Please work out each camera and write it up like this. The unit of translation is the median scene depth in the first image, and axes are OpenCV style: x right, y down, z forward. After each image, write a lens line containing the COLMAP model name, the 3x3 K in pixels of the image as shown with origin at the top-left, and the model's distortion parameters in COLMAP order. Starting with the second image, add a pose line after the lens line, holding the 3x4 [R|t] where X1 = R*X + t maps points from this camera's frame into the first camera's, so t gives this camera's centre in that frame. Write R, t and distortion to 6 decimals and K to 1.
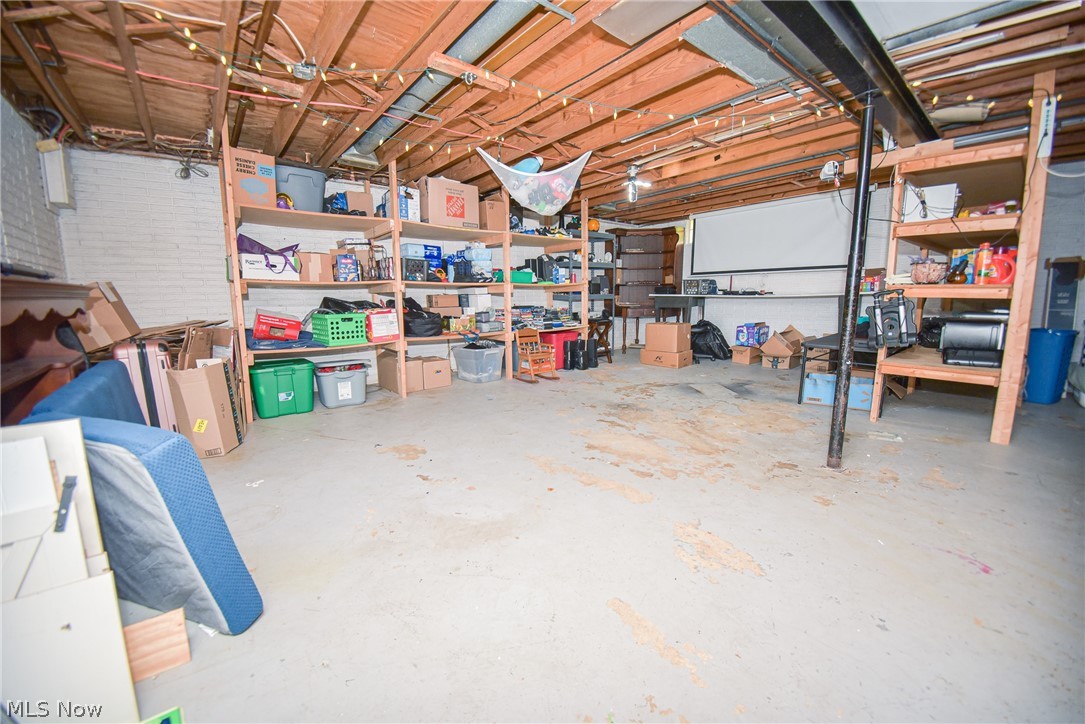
lens RADIAL K [[414.7, 0, 541.6], [0, 414.7, 356.5], [0, 0, 1]] dist [-0.011436, -0.009237]
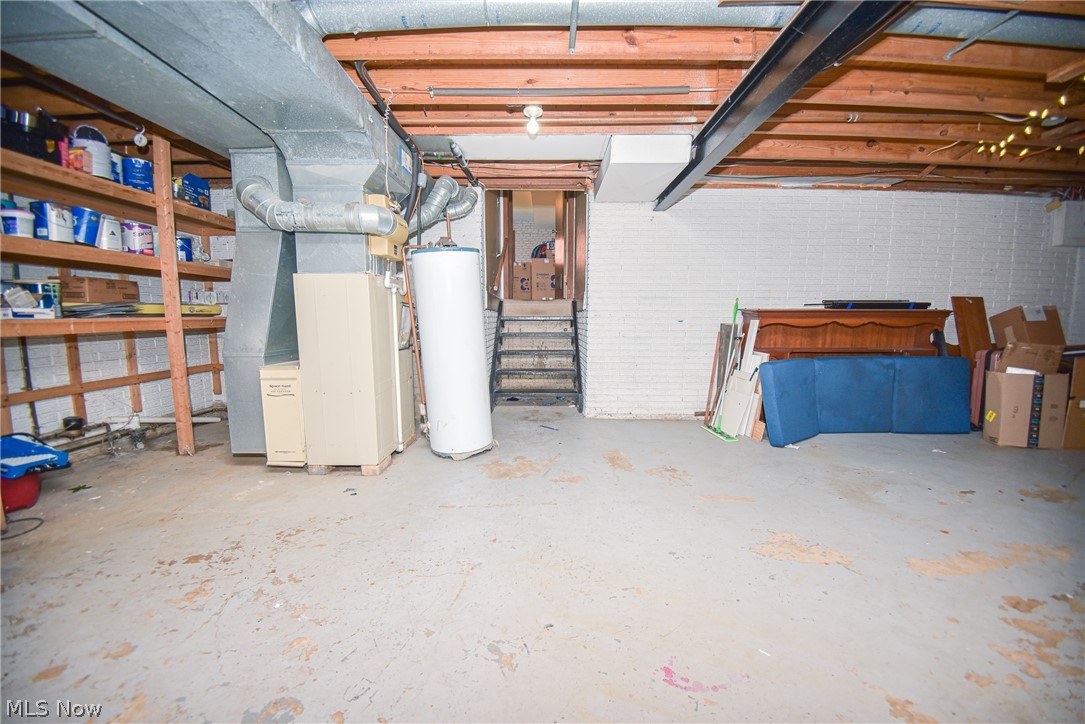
lens RADIAL K [[414.7, 0, 545.4], [0, 414.7, 357.6], [0, 0, 1]] dist [-0.011436, -0.009237]
pose [[-0.639886, 0.085226, -0.763729, 1.377507], [-0.111092, 0.973133, 0.201672, -0.150527], [0.760397, 0.213891, -0.613226, 0.887792]]
